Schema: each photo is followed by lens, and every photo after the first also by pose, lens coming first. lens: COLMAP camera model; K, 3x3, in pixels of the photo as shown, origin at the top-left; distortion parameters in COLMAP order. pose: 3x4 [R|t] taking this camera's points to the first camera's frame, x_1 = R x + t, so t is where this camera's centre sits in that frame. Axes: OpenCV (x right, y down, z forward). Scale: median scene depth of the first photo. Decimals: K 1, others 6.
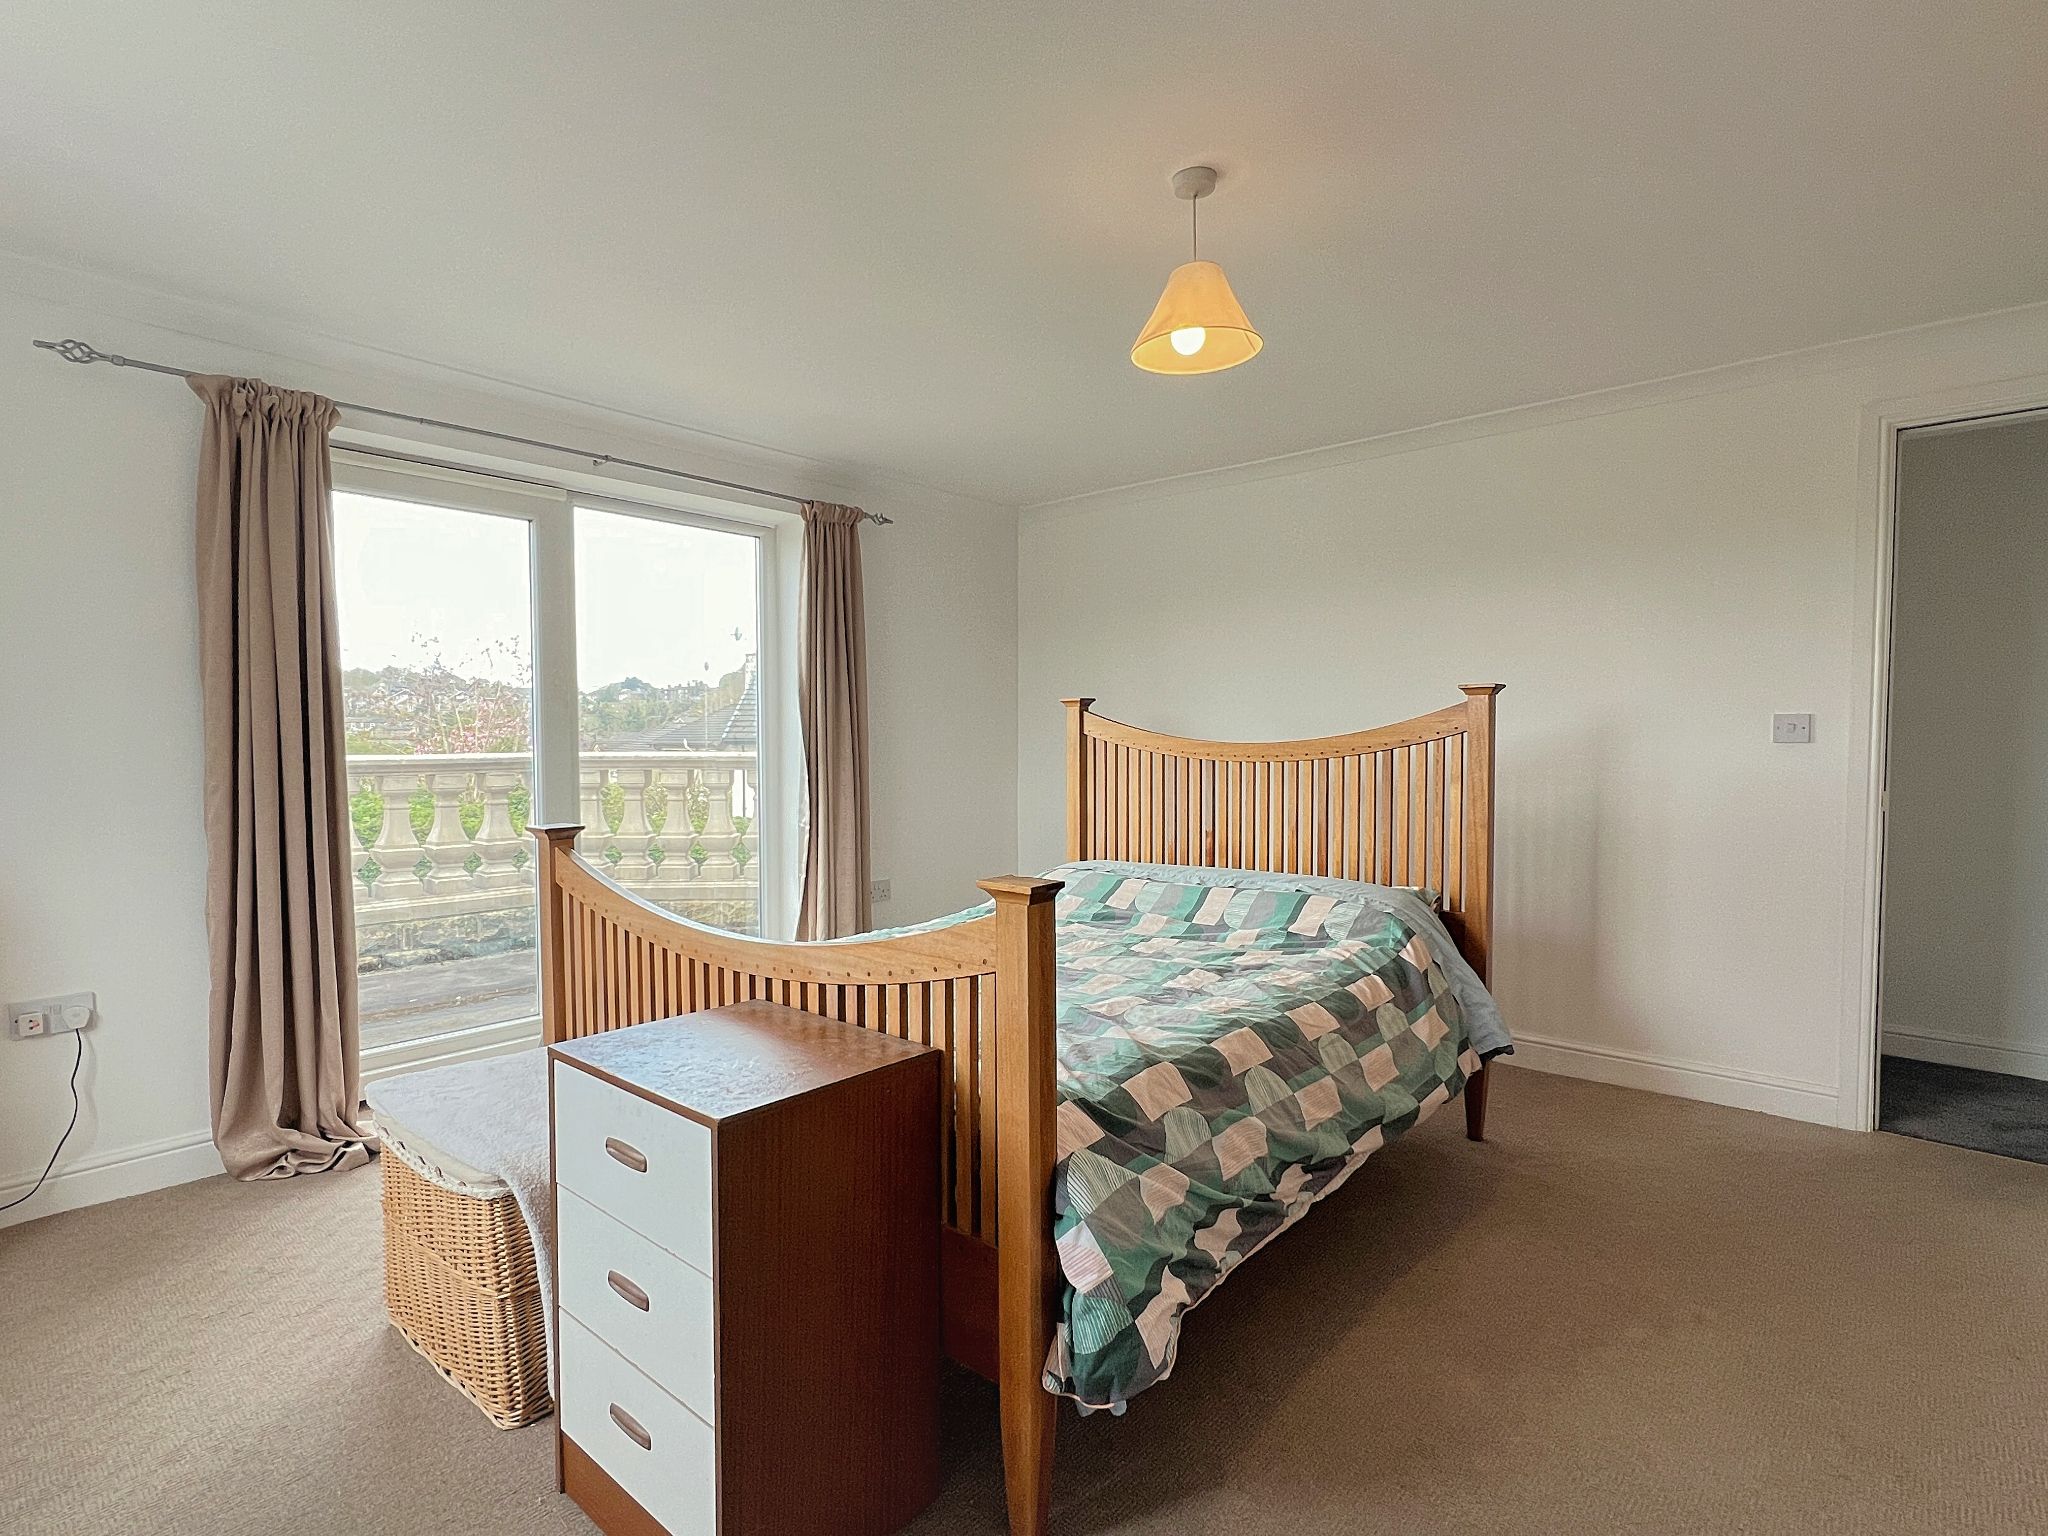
lens RADIAL K [[1032.9, 0, 1015.8], [0, 1032.9, 774.4], [0, 0, 1]] dist [0.012030, -0.001637]
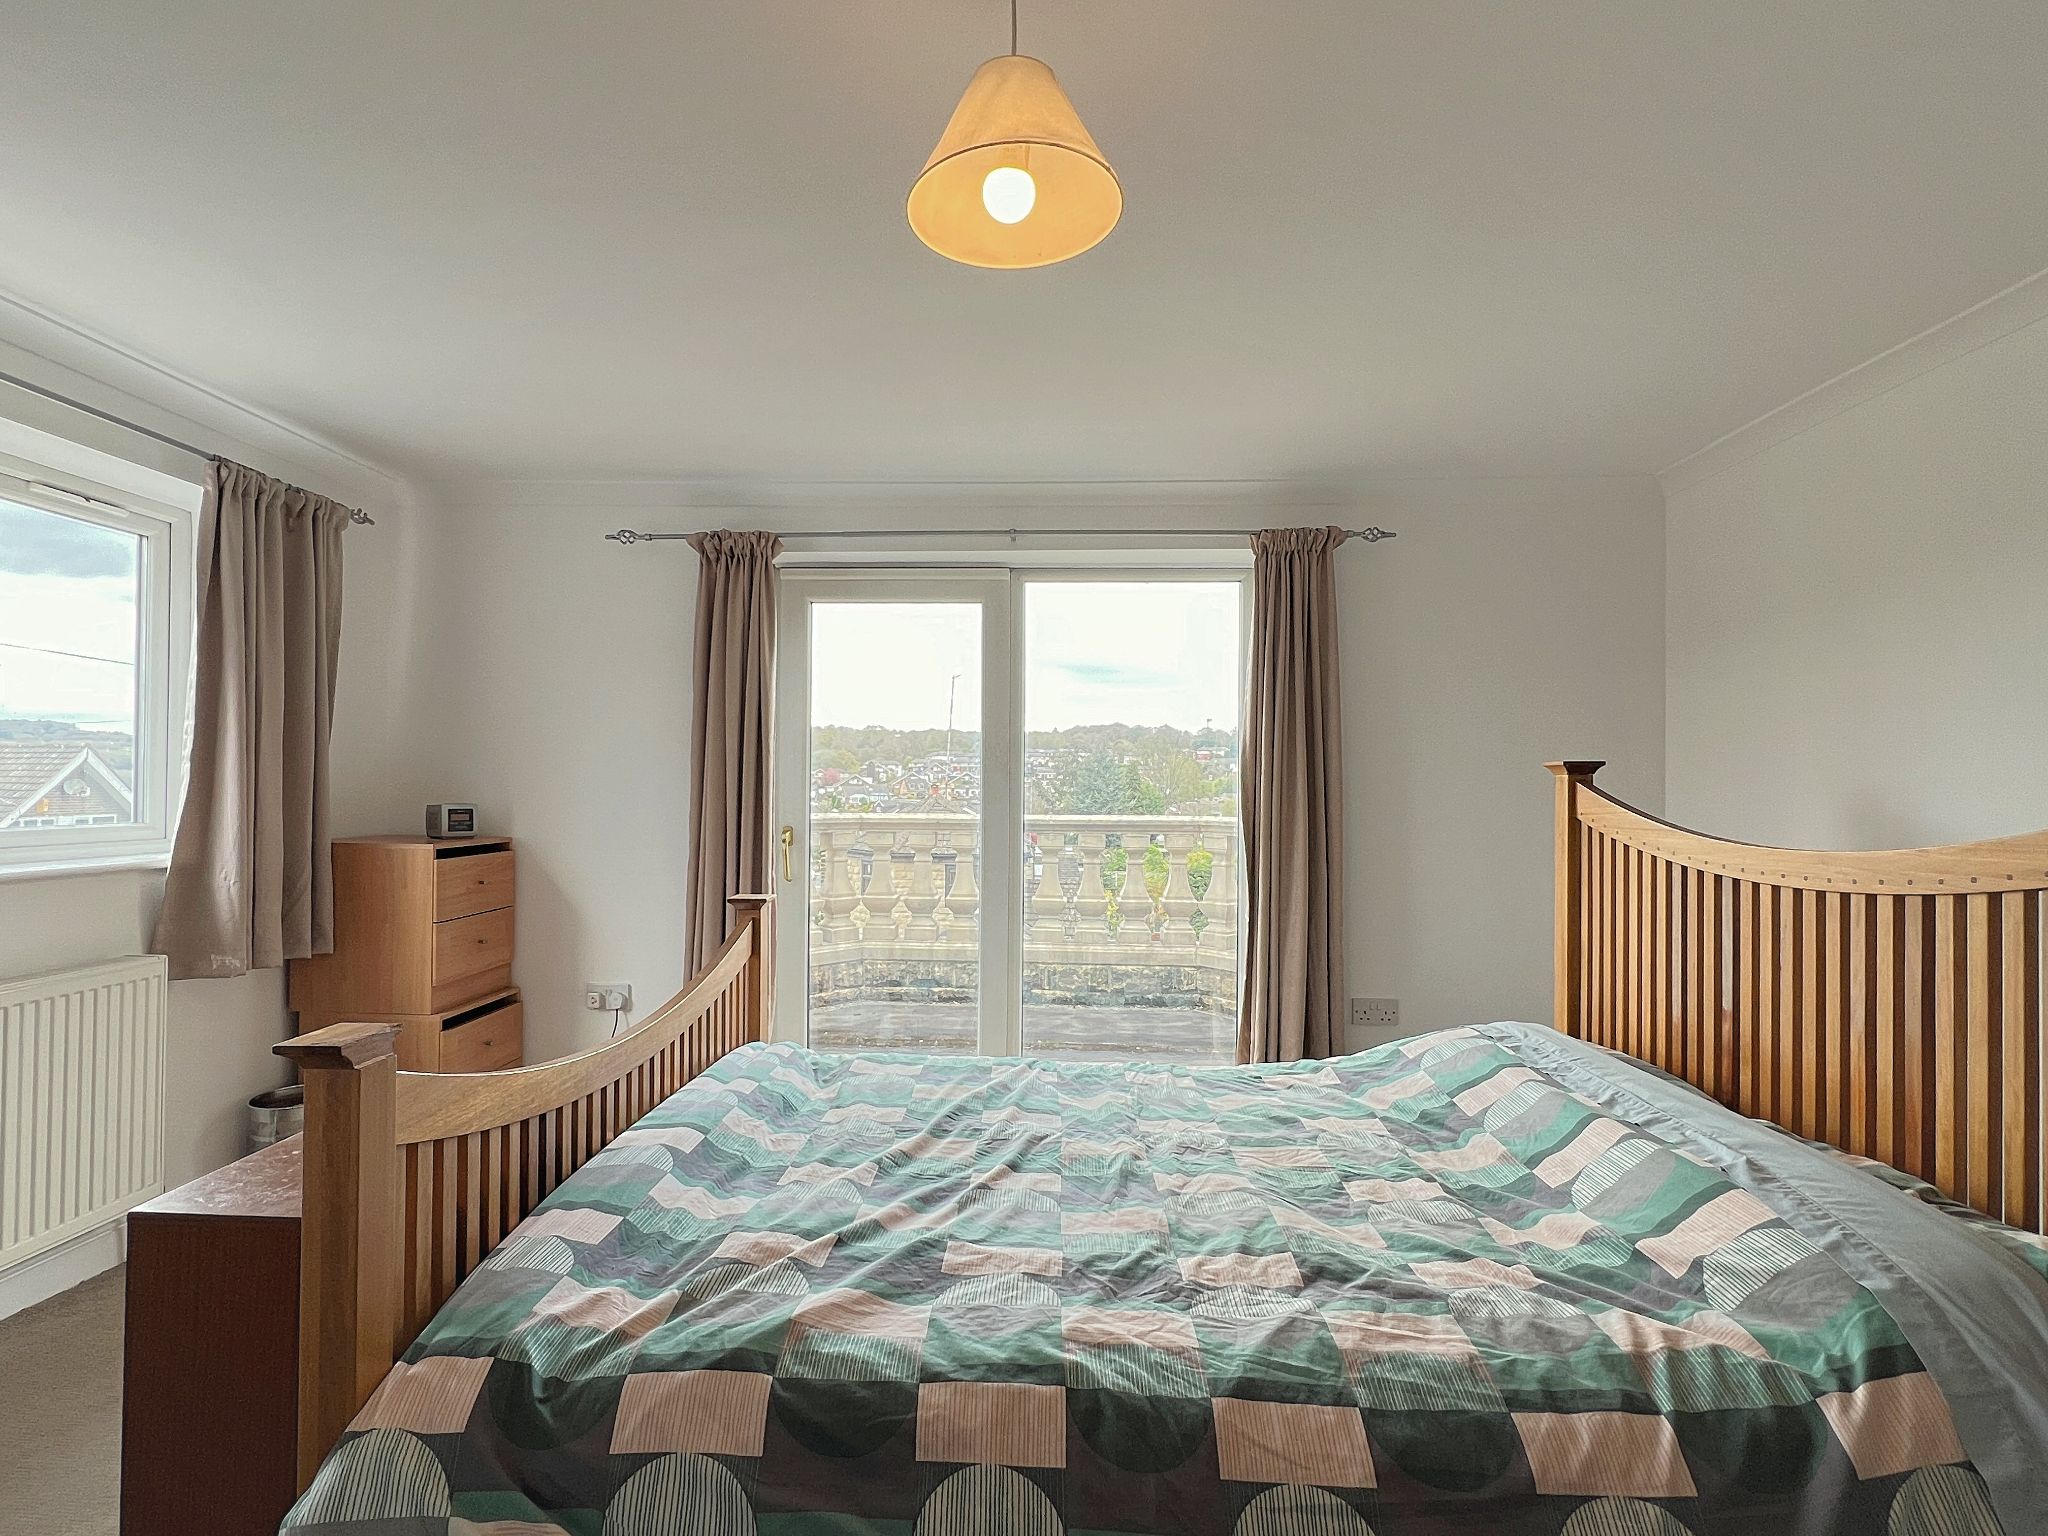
lens RADIAL K [[1032.9, 0, 1020.9], [0, 1032.9, 764.9], [0, 0, 1]] dist [0.012030, -0.001637]
pose [[0.623474, -0.007992, -0.781803, 0.410906], [-0.040998, 0.998238, -0.042899, -0.036556], [0.780769, 0.058799, 0.622047, 0.404117]]
